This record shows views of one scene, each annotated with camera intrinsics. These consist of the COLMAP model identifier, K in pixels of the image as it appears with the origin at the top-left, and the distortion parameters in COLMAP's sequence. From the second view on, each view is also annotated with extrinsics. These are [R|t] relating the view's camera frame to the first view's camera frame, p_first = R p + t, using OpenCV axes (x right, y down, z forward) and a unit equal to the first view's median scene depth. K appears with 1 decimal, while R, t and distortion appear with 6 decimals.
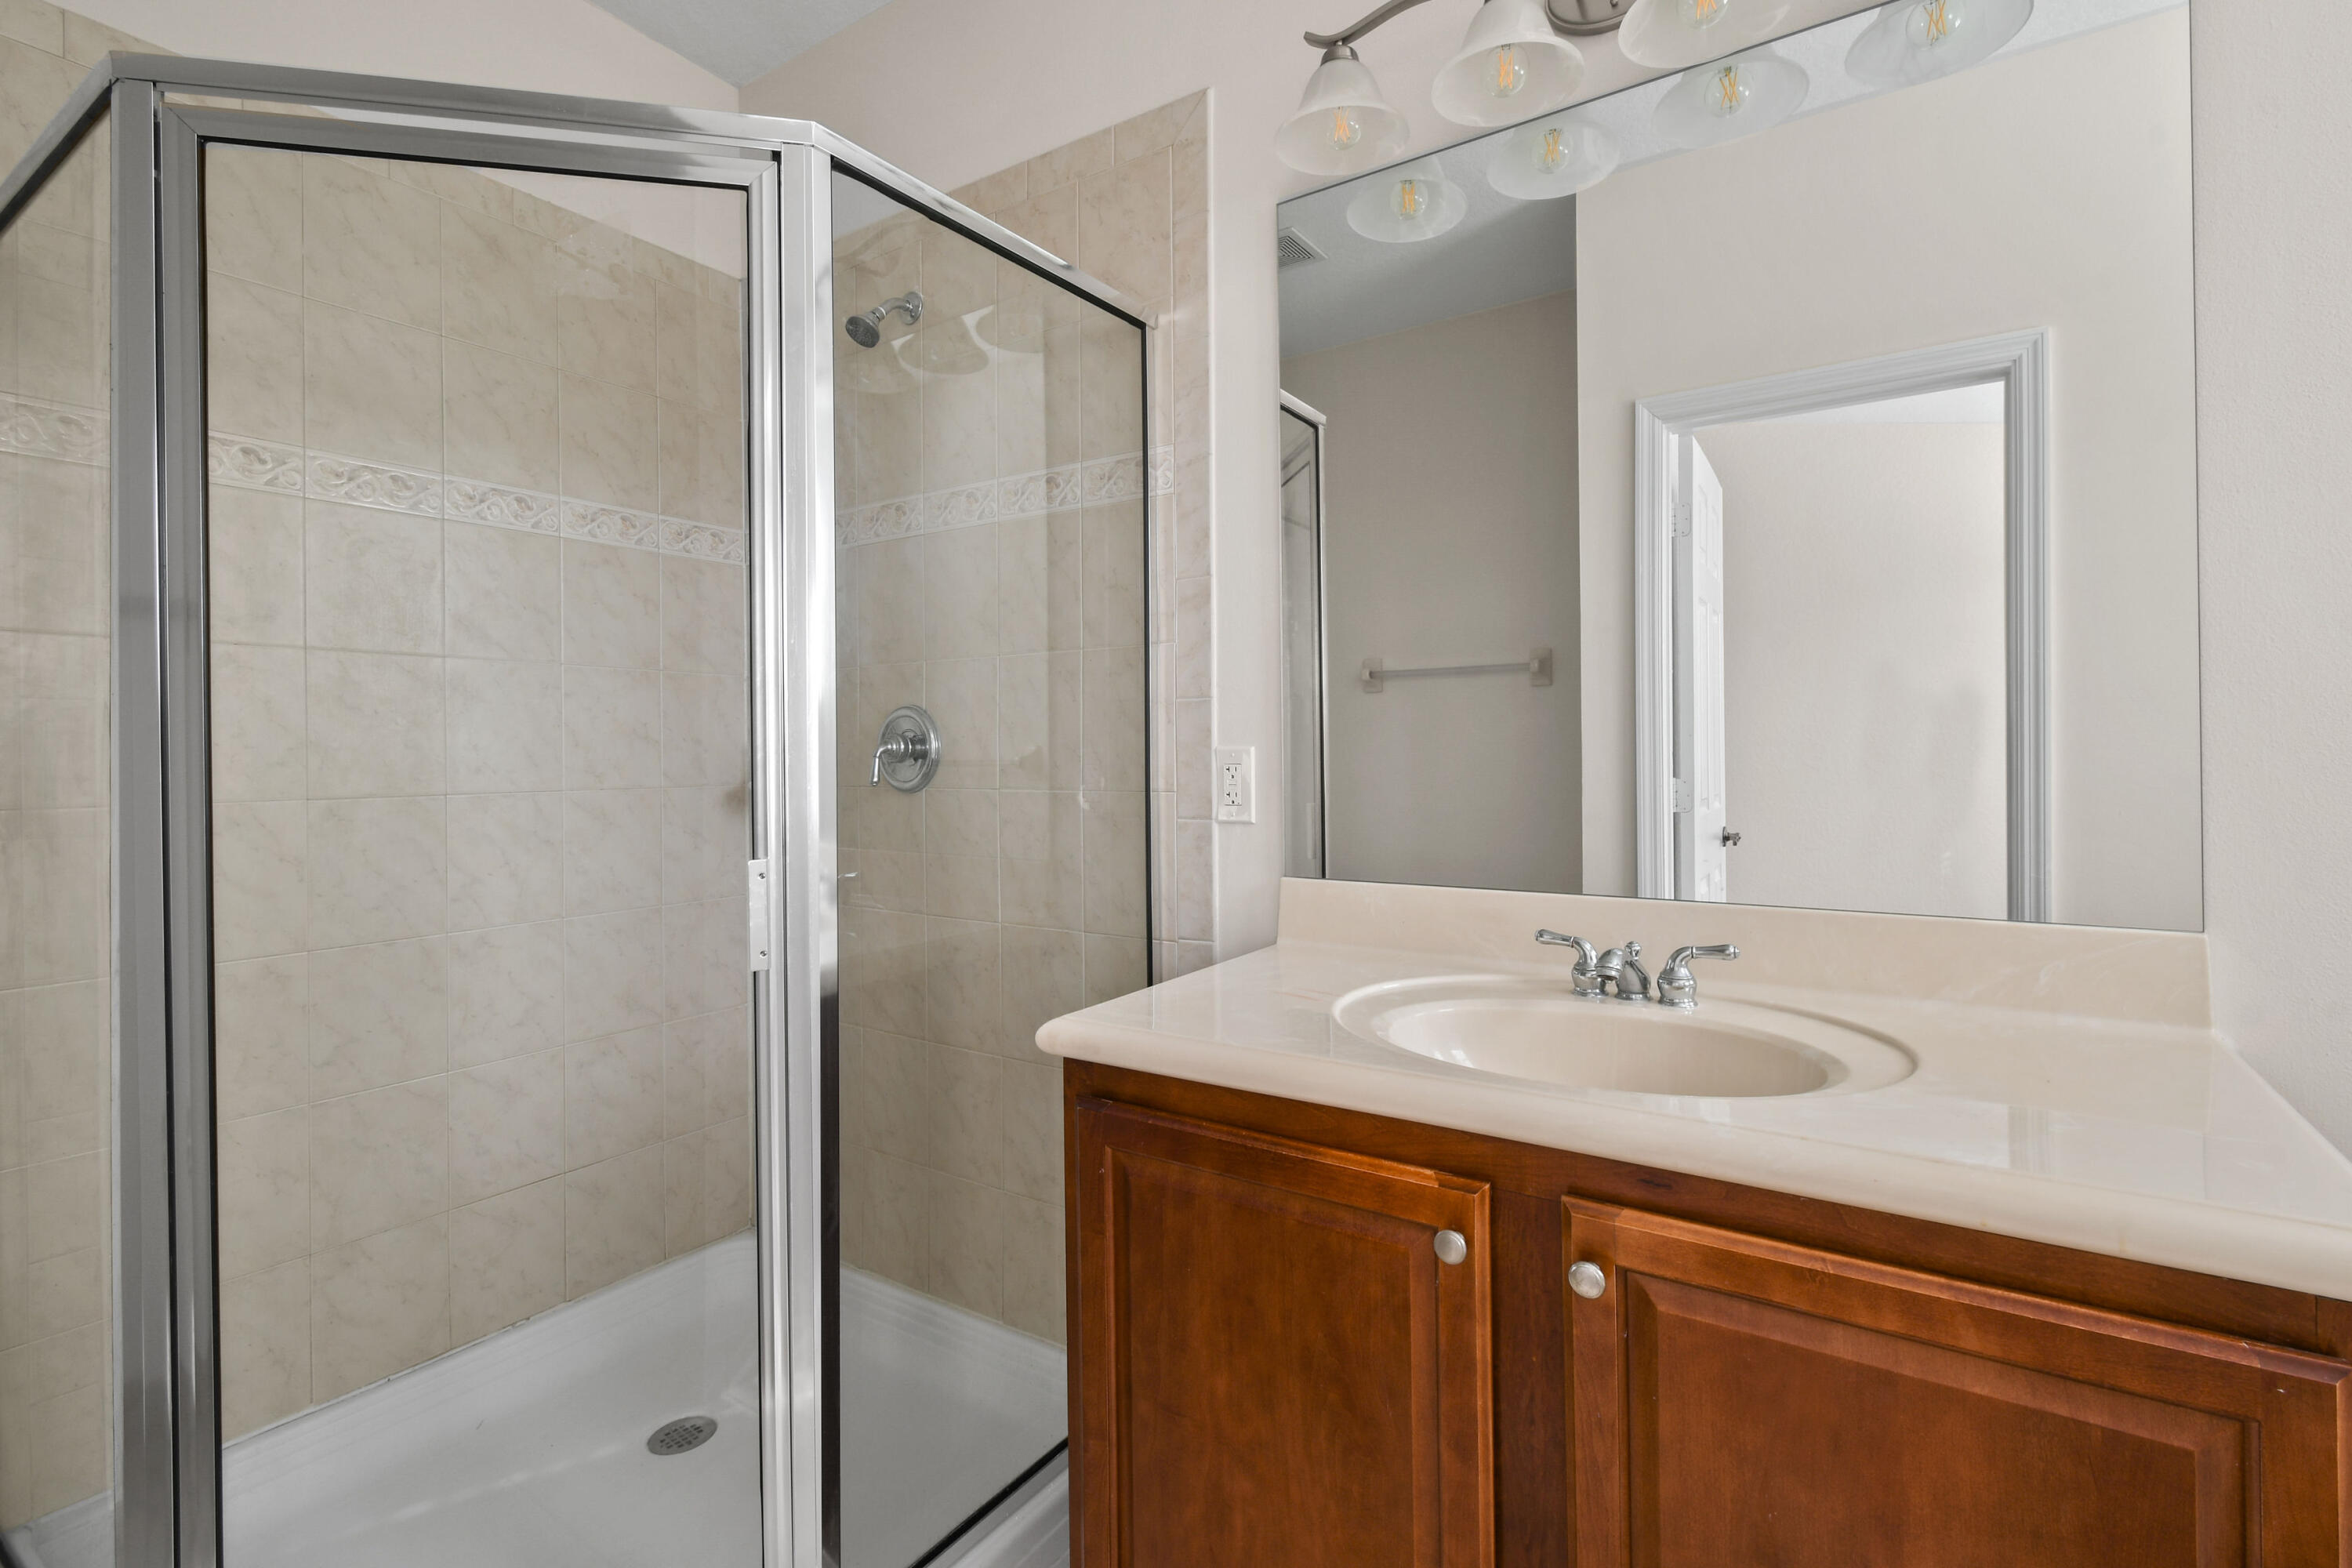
lens RADIAL K [[1042.5, 0, 1170.0], [0, 1042.5, 703.5], [0, 0, 1]] dist [0.000912, -0.000018]
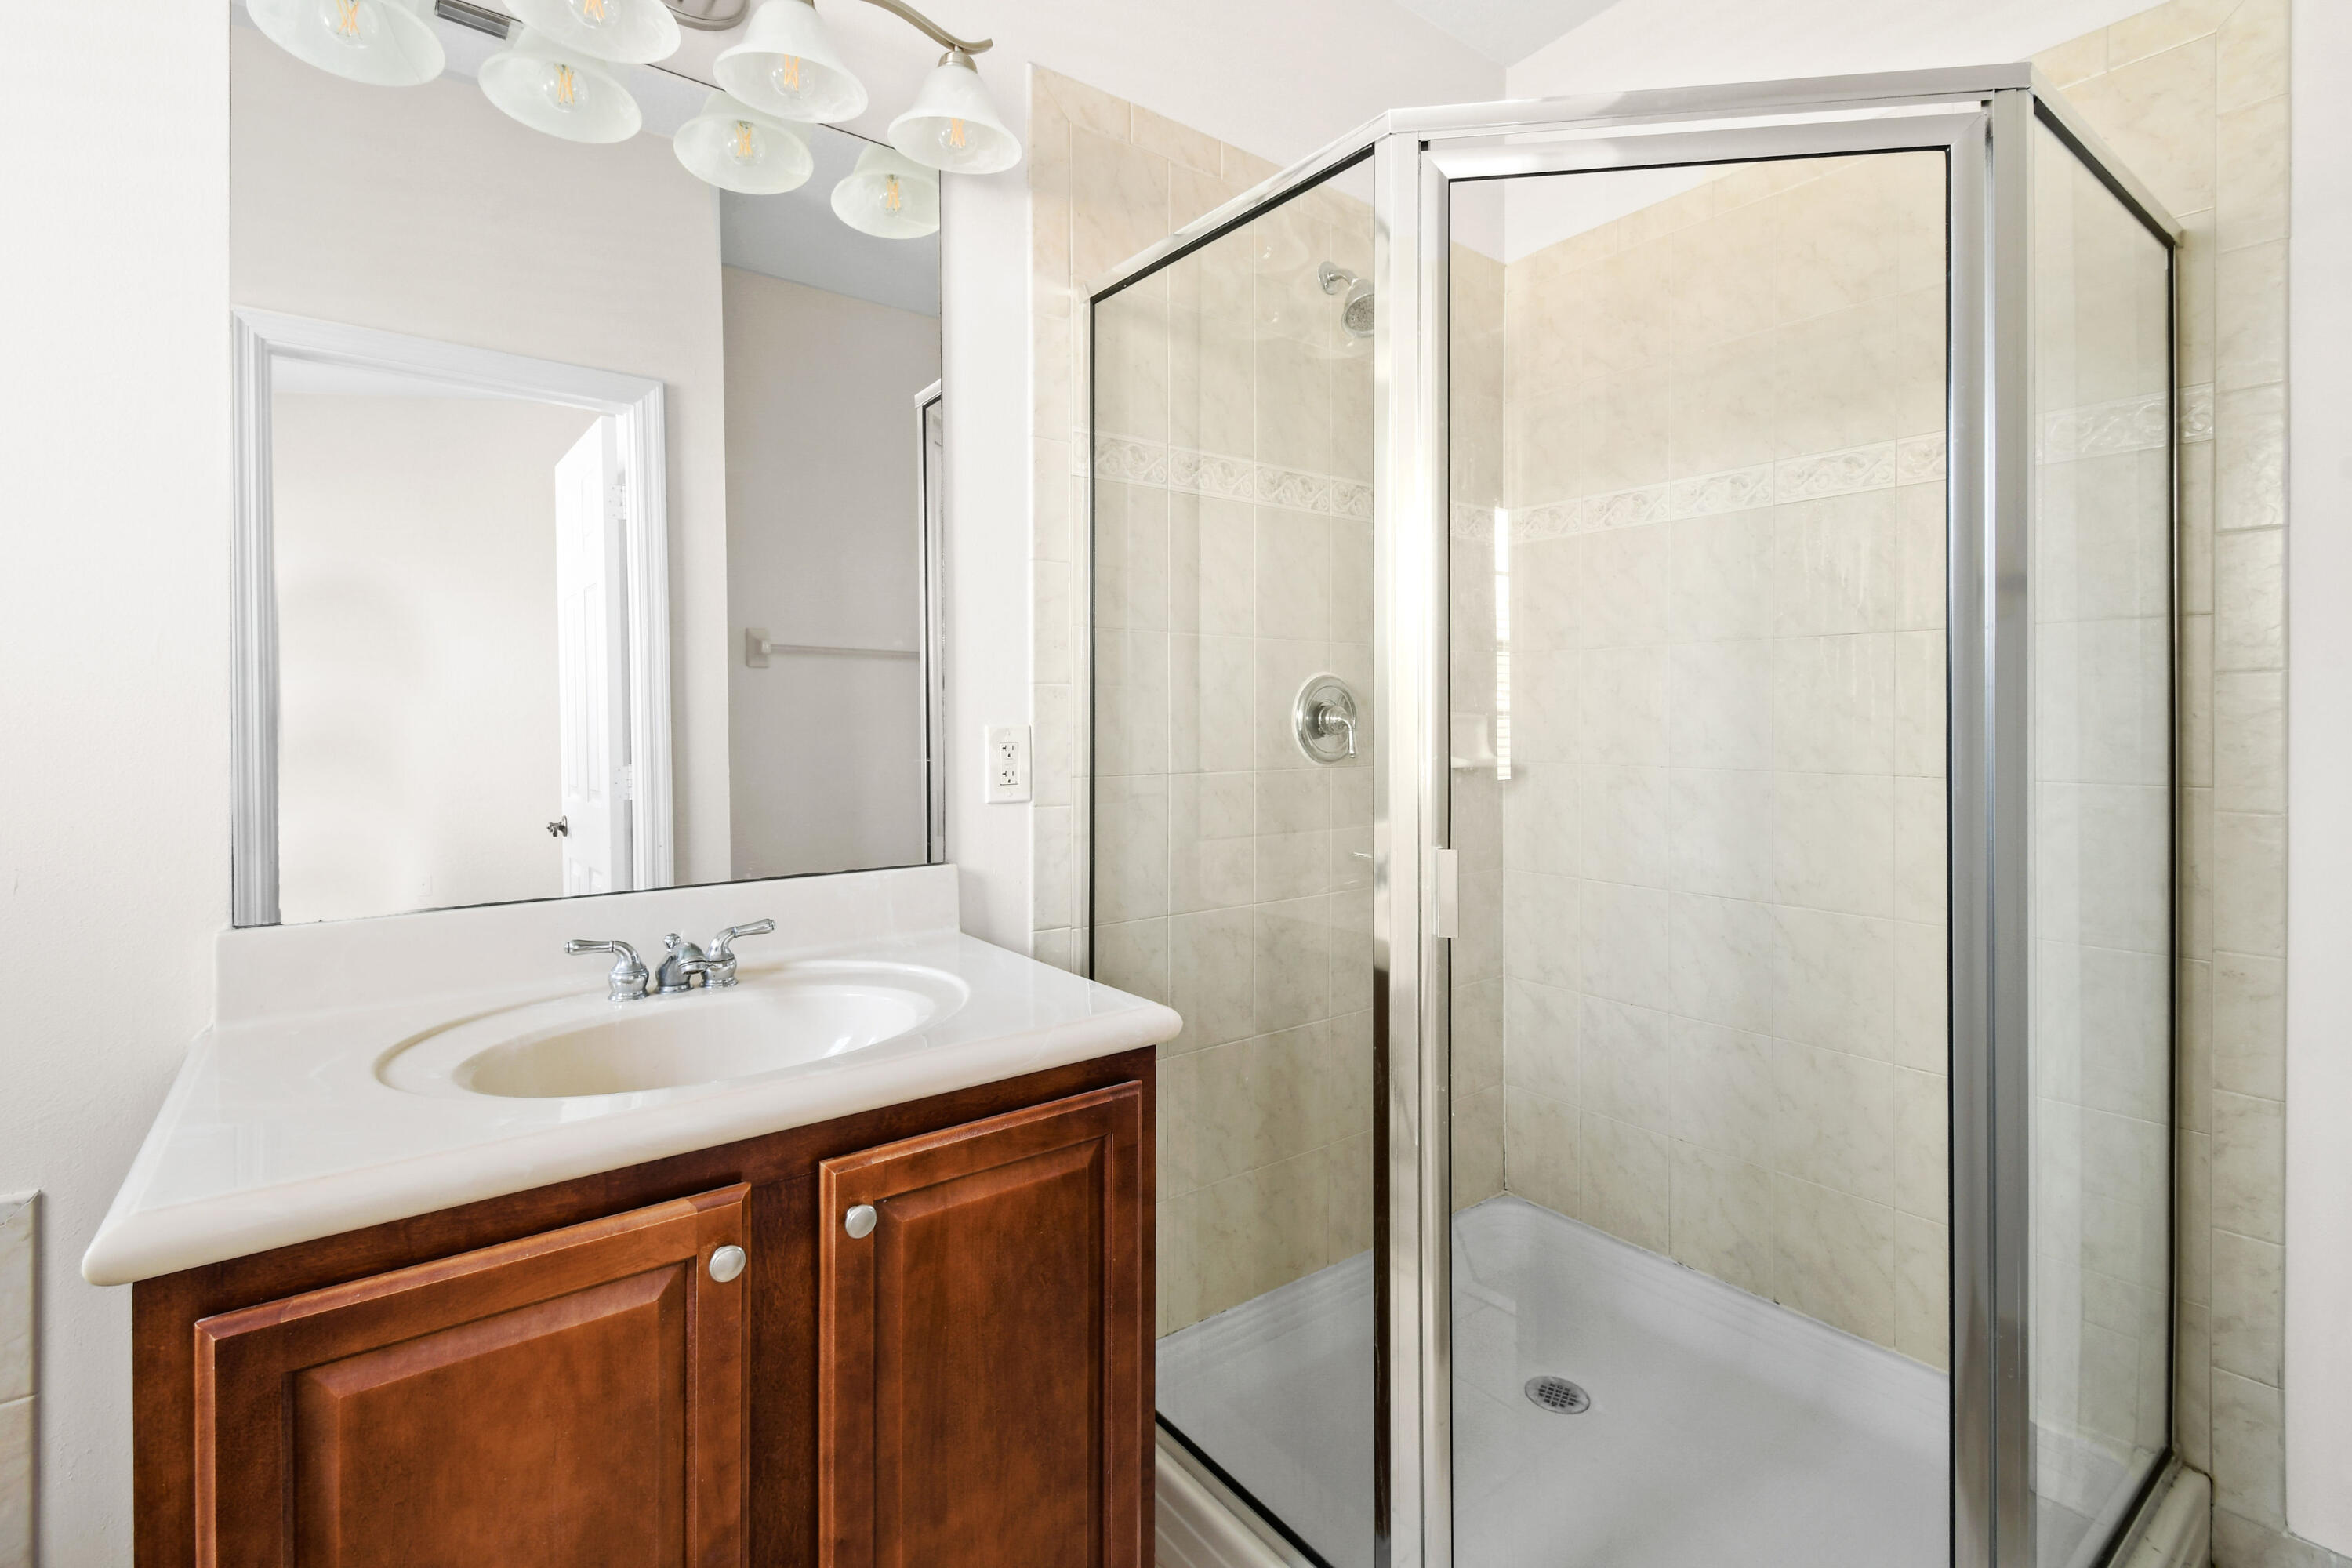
lens RADIAL K [[1075.1, 0, 1169.5], [0, 1075.1, 714.8], [0, 0, 1]] dist [-0.000215, -0.000056]
pose [[0.366448, 0.005879, 0.930420, -0.471862], [-0.020241, 0.999794, 0.001655, 0.014643], [-0.930218, -0.019439, 0.366492, 0.270082]]
